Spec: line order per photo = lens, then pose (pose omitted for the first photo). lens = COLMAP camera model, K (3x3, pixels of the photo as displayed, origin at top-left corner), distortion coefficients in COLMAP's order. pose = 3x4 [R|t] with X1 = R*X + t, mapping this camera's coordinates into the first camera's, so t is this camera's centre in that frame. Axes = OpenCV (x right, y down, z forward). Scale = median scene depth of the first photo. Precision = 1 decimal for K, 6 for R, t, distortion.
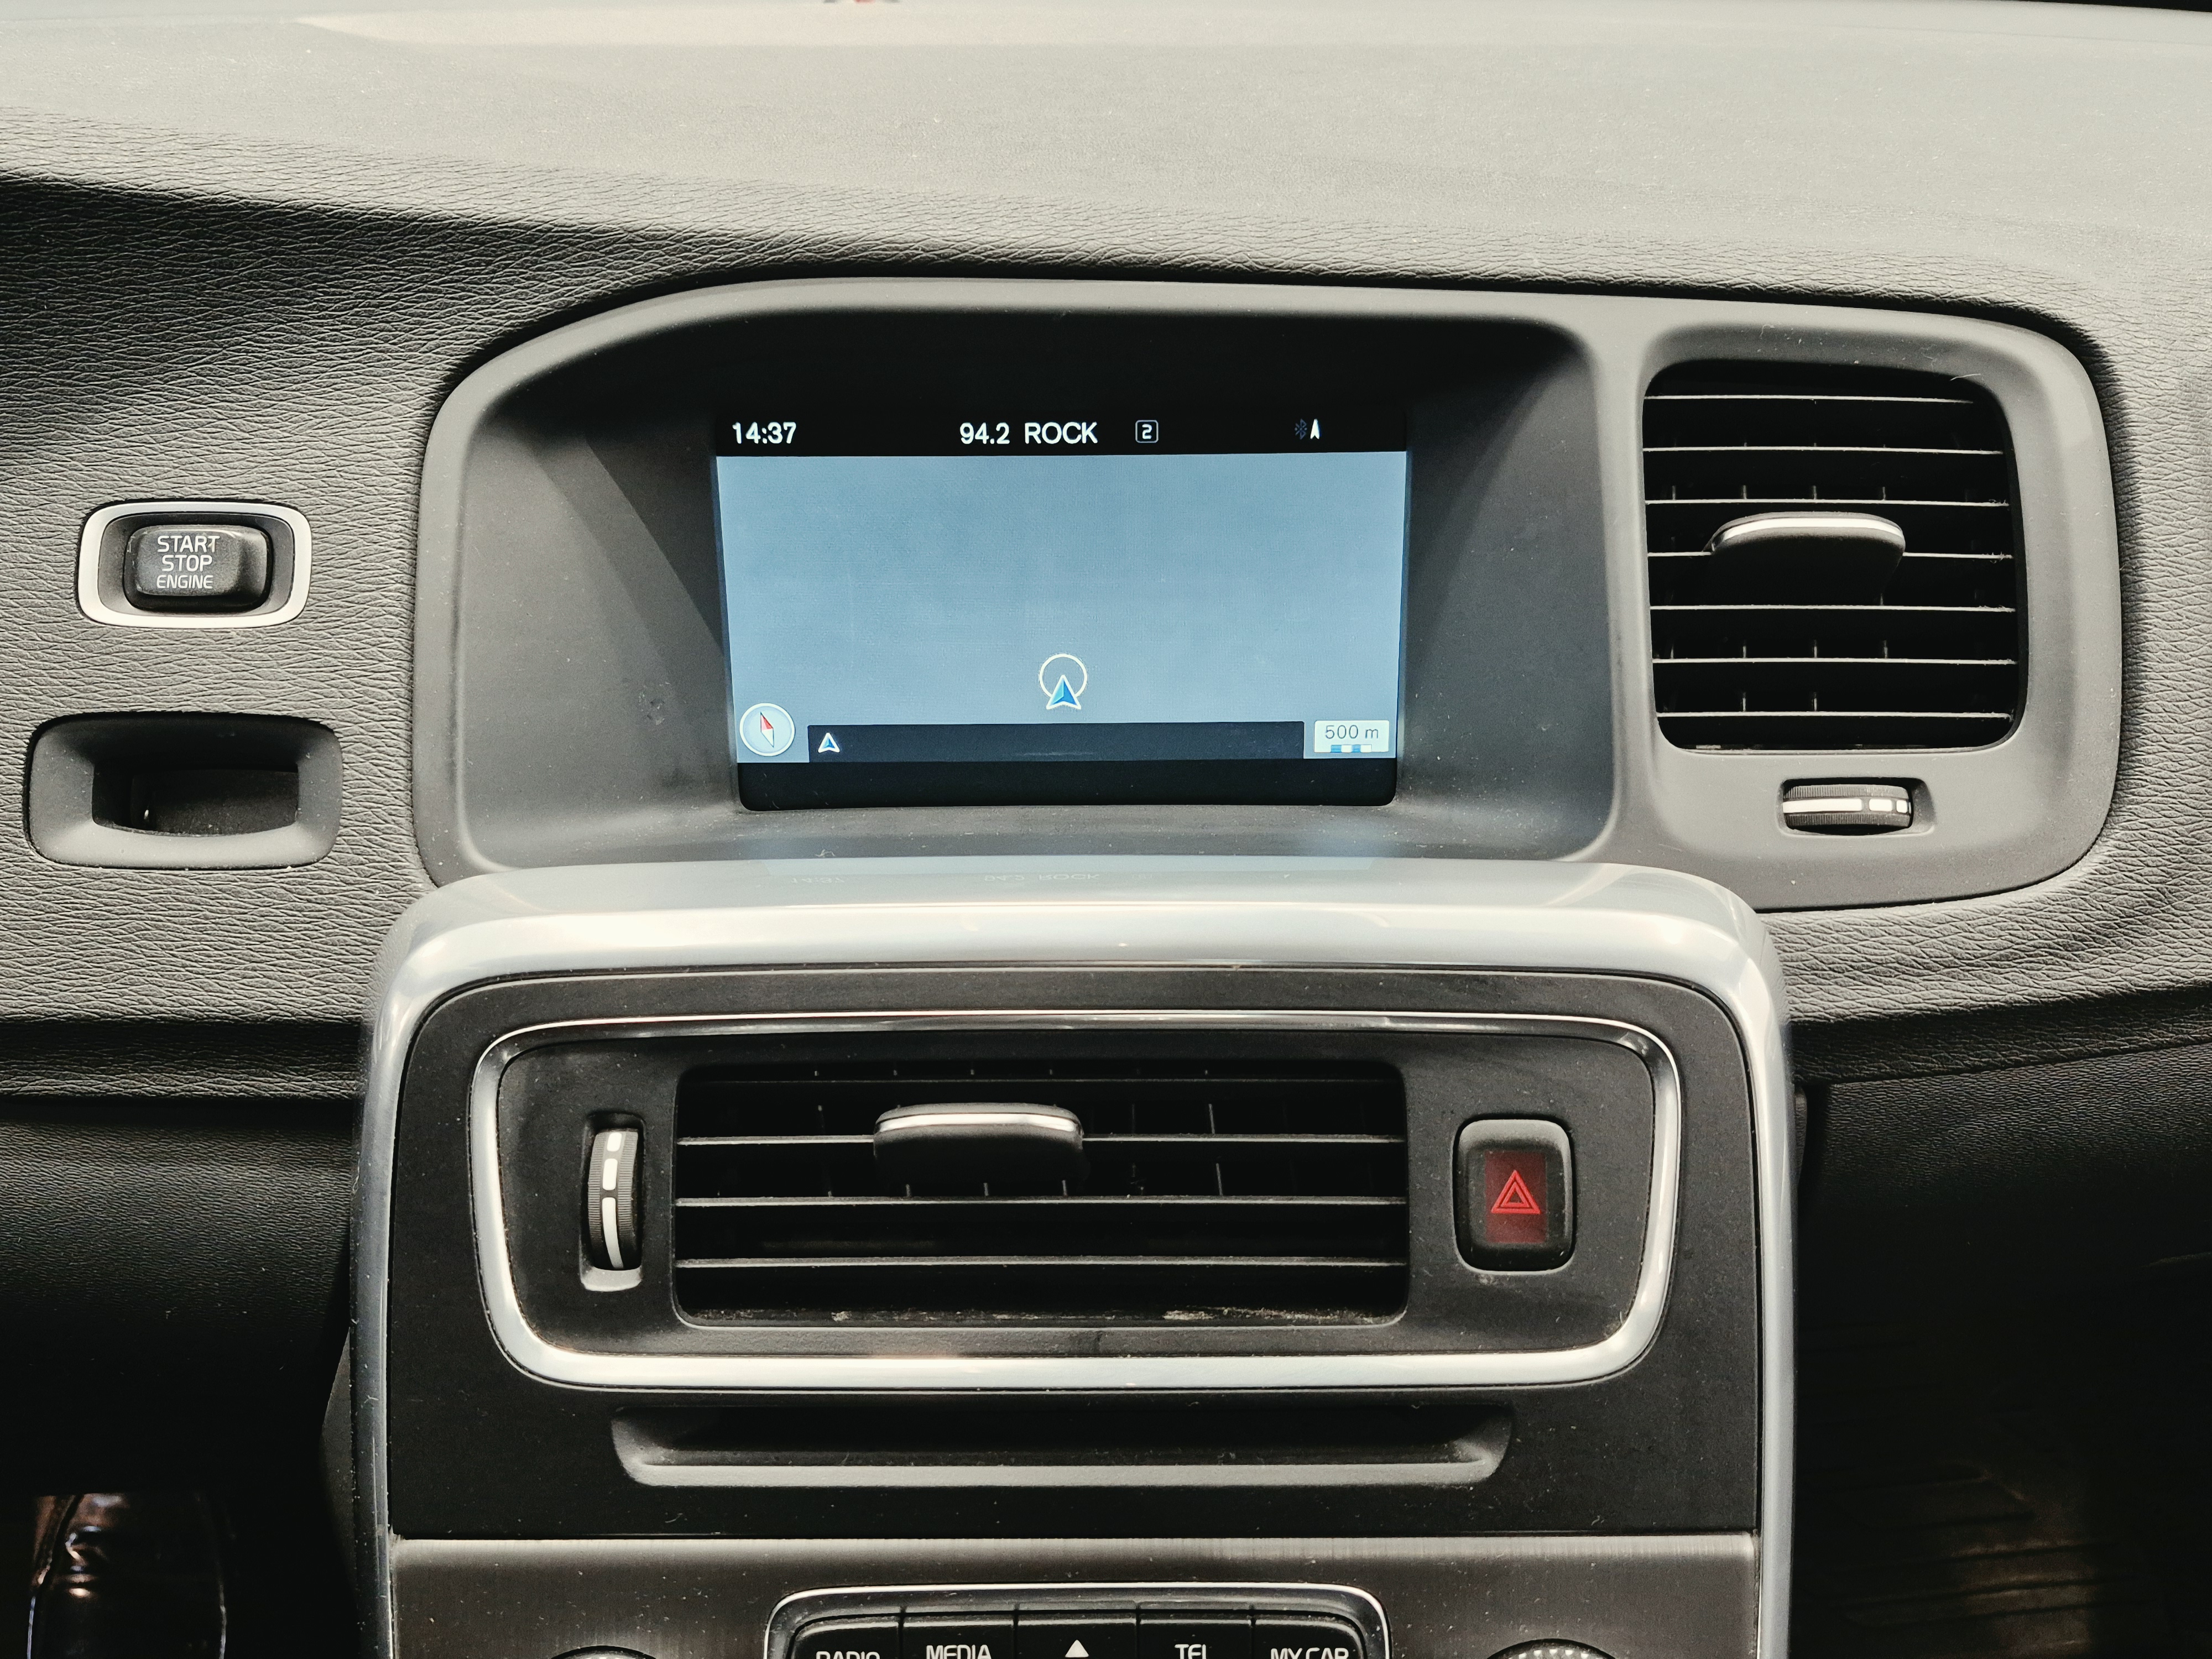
lens RADIAL K [[1875.7, 0, 1110.2], [0, 1875.7, 825.1], [0, 0, 1]] dist [0.096114, -0.130411]
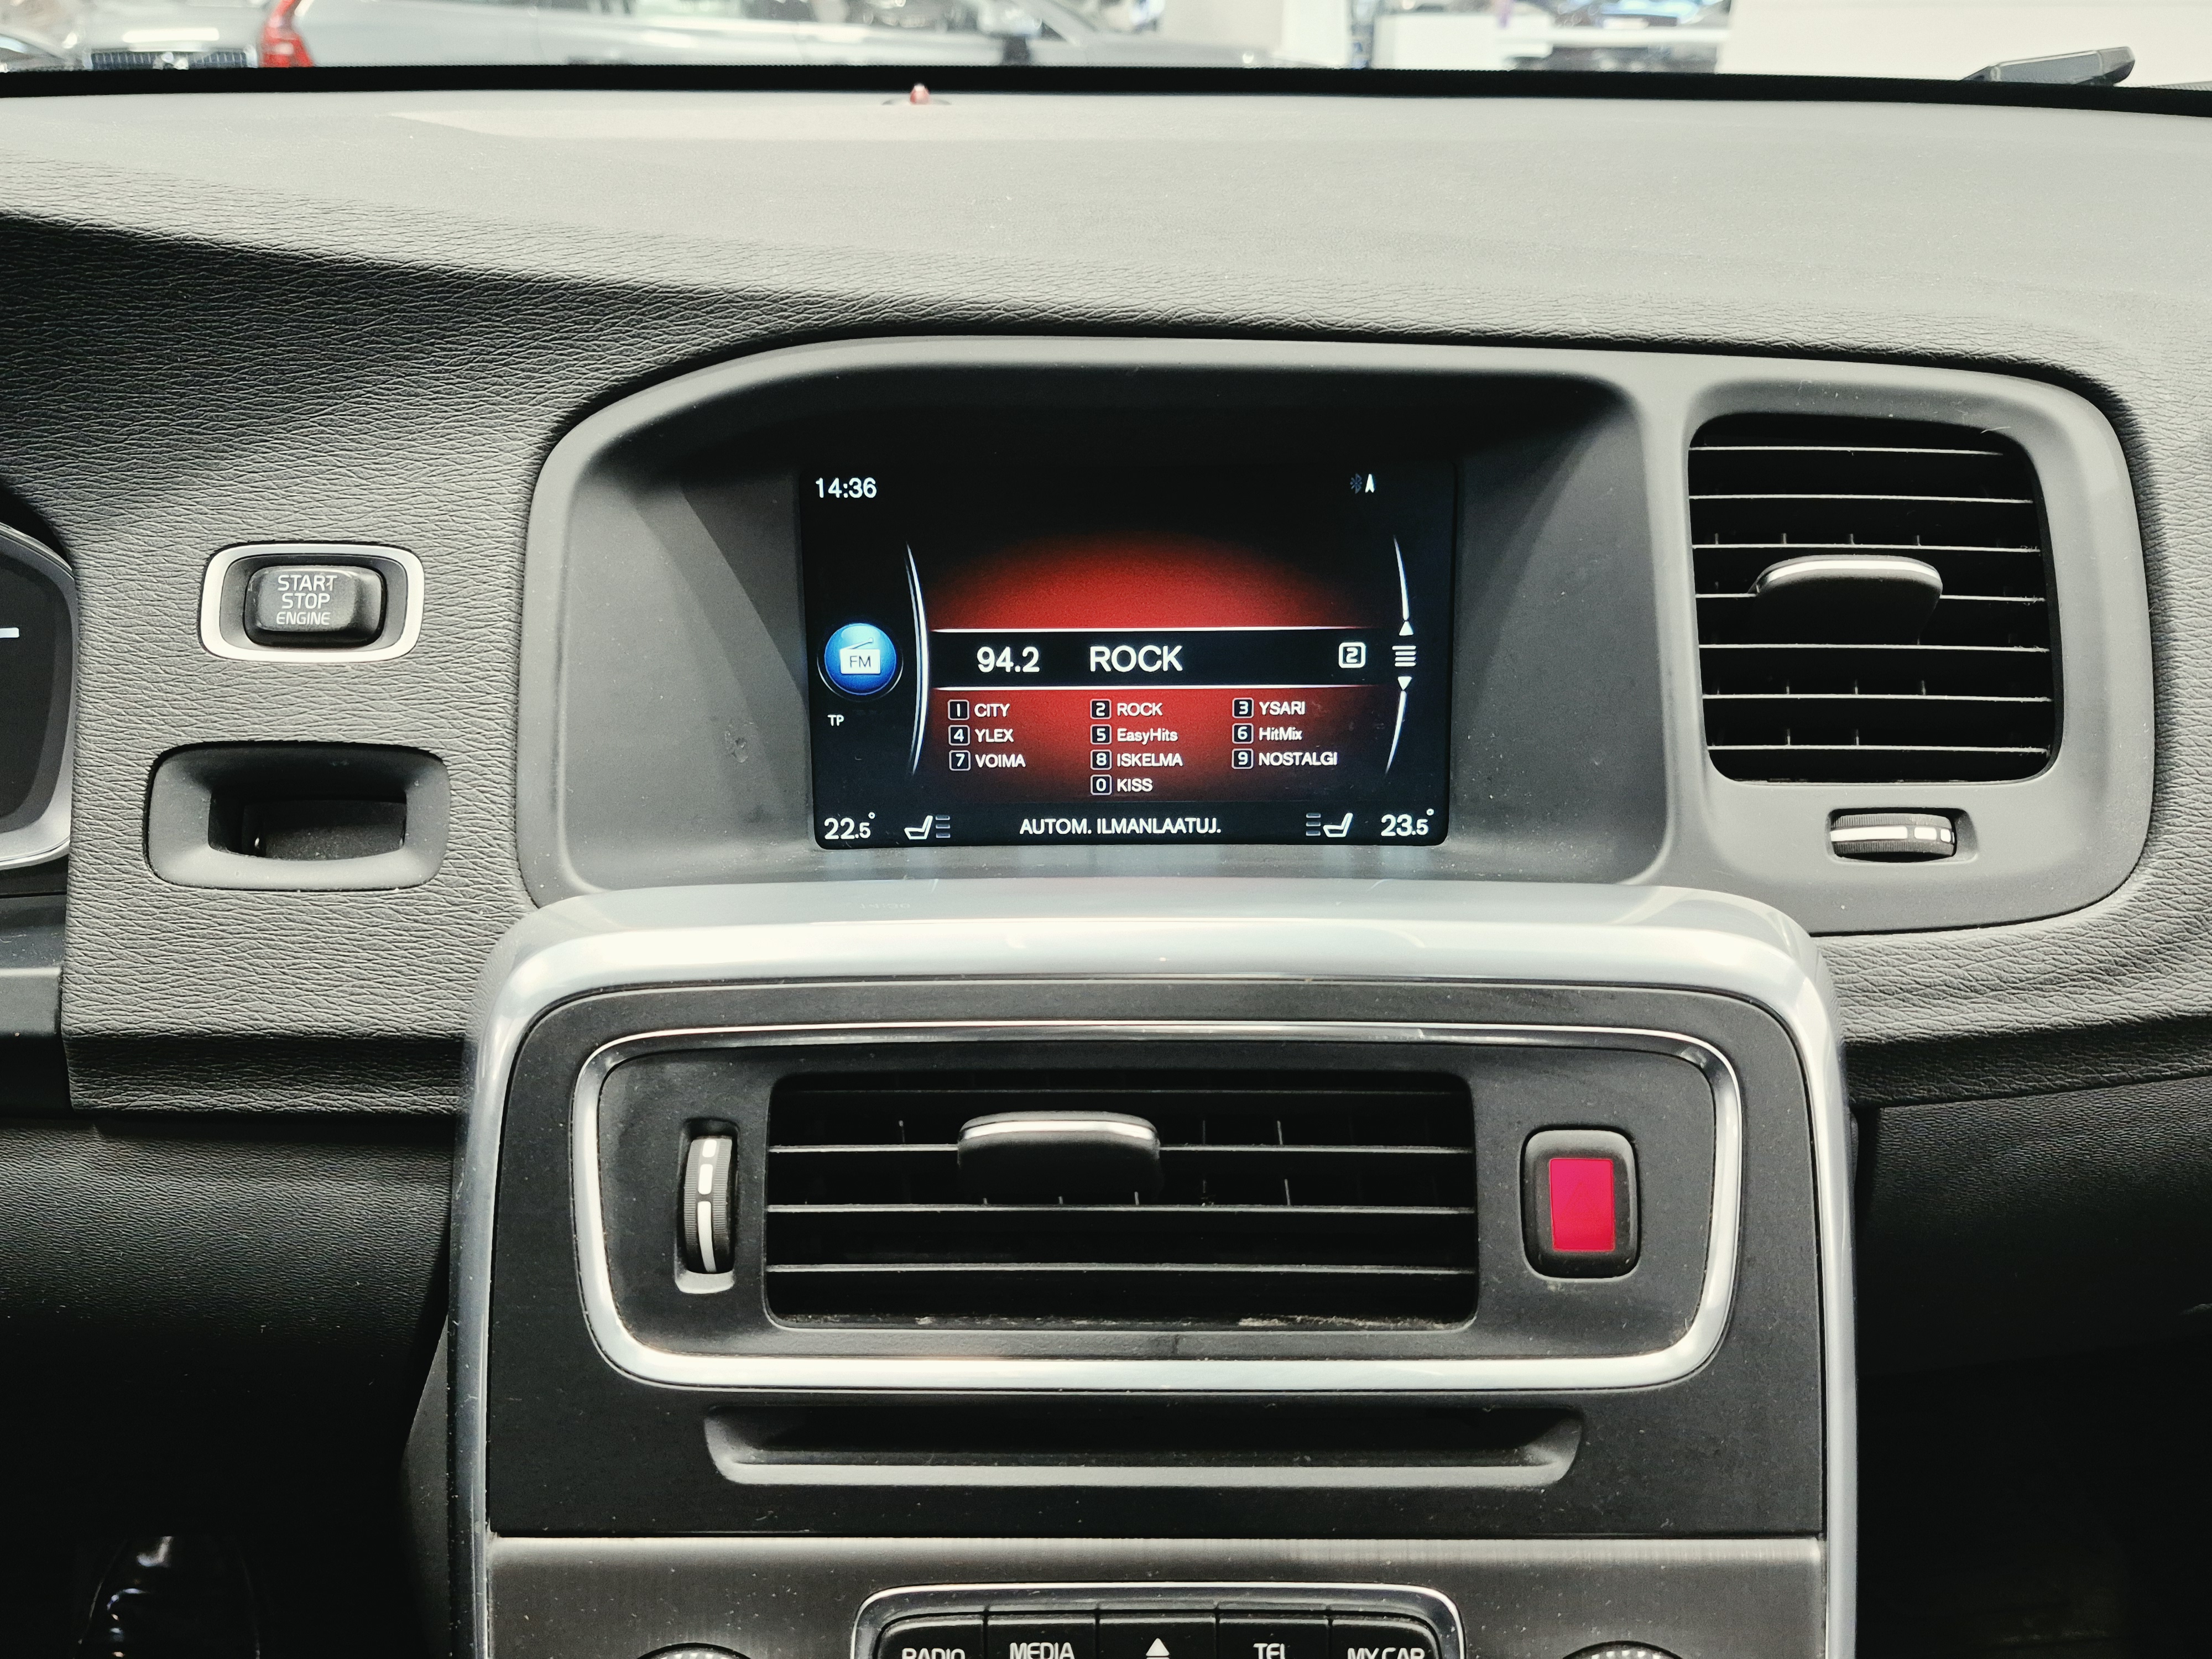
lens RADIAL K [[1875.7, 0, 1099.6], [0, 1875.7, 839.3], [0, 0, 1]] dist [0.096114, -0.130411]
pose [[0.999985, 0.002019, -0.005187, -0.040212], [-0.002309, 0.998400, -0.056500, 0.052474], [0.005065, 0.056511, 0.998389, -0.039455]]
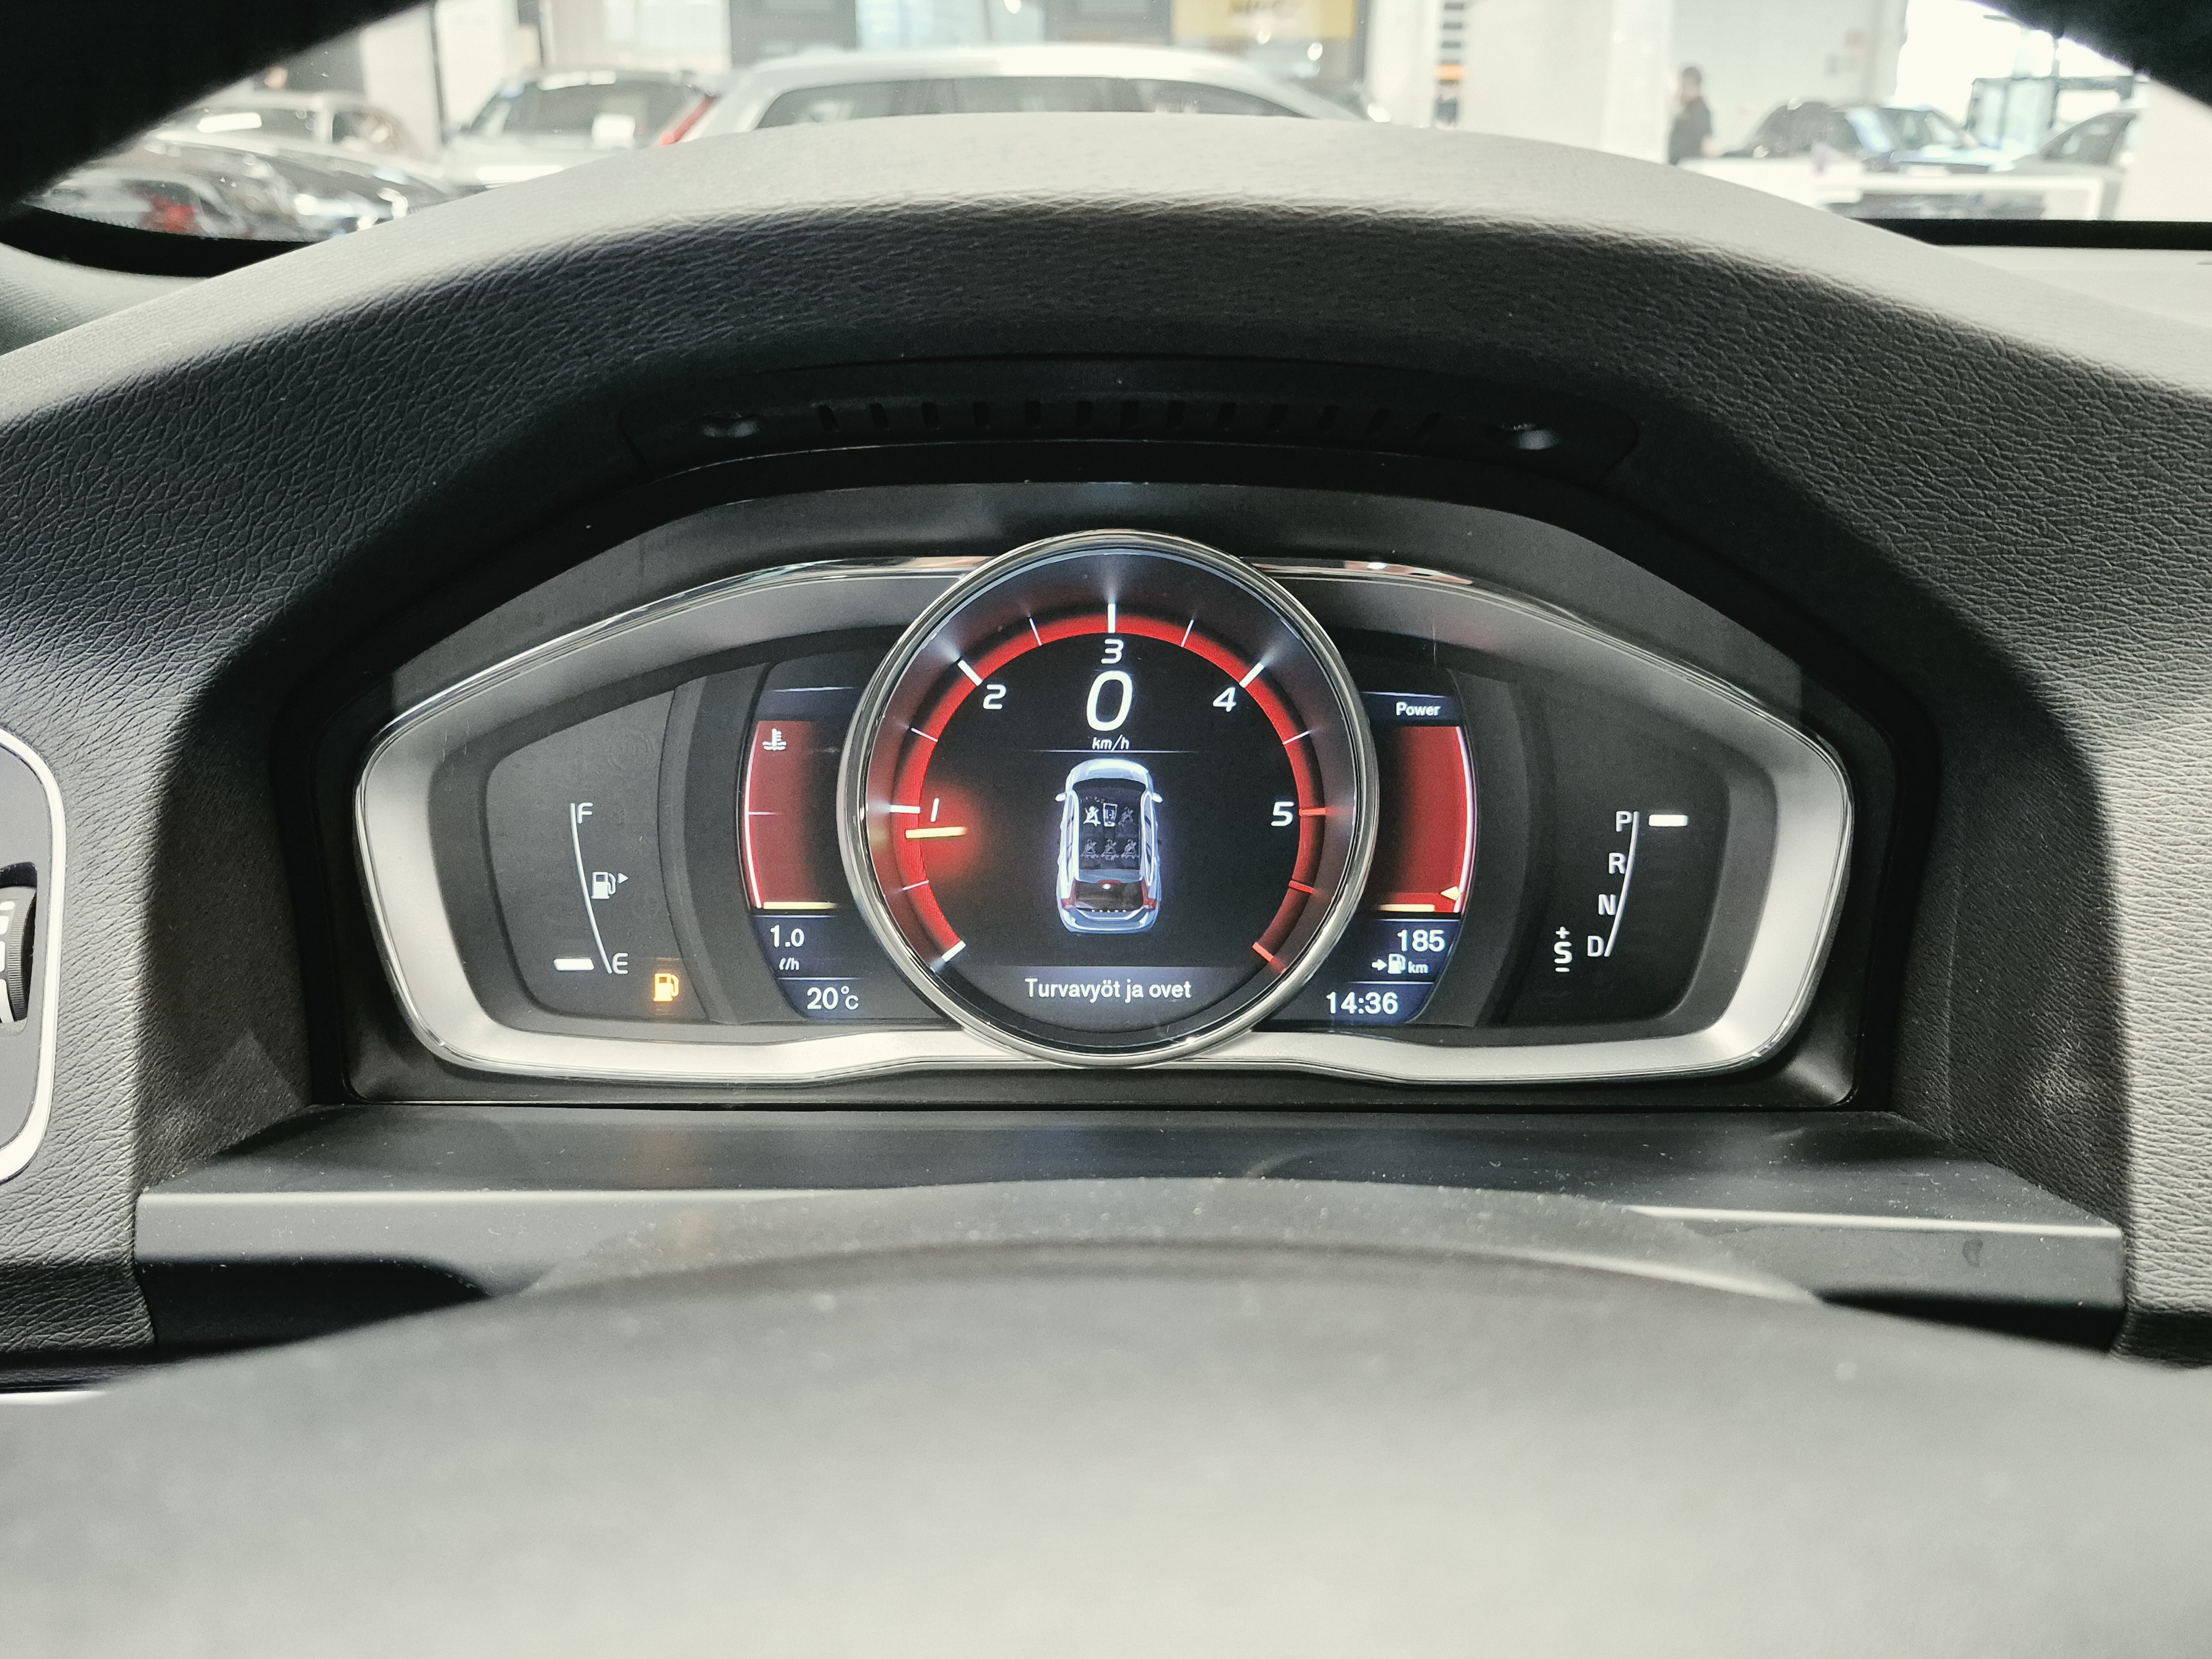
lens RADIAL K [[1875.7, 0, 1098.3], [0, 1875.7, 850.7], [0, 0, 1]] dist [0.096114, -0.130411]
pose [[0.990839, 0.052911, -0.124249, -0.988240], [-0.066901, 0.991537, -0.111261, 0.015771], [0.117311, 0.118554, 0.985993, 0.007493]]
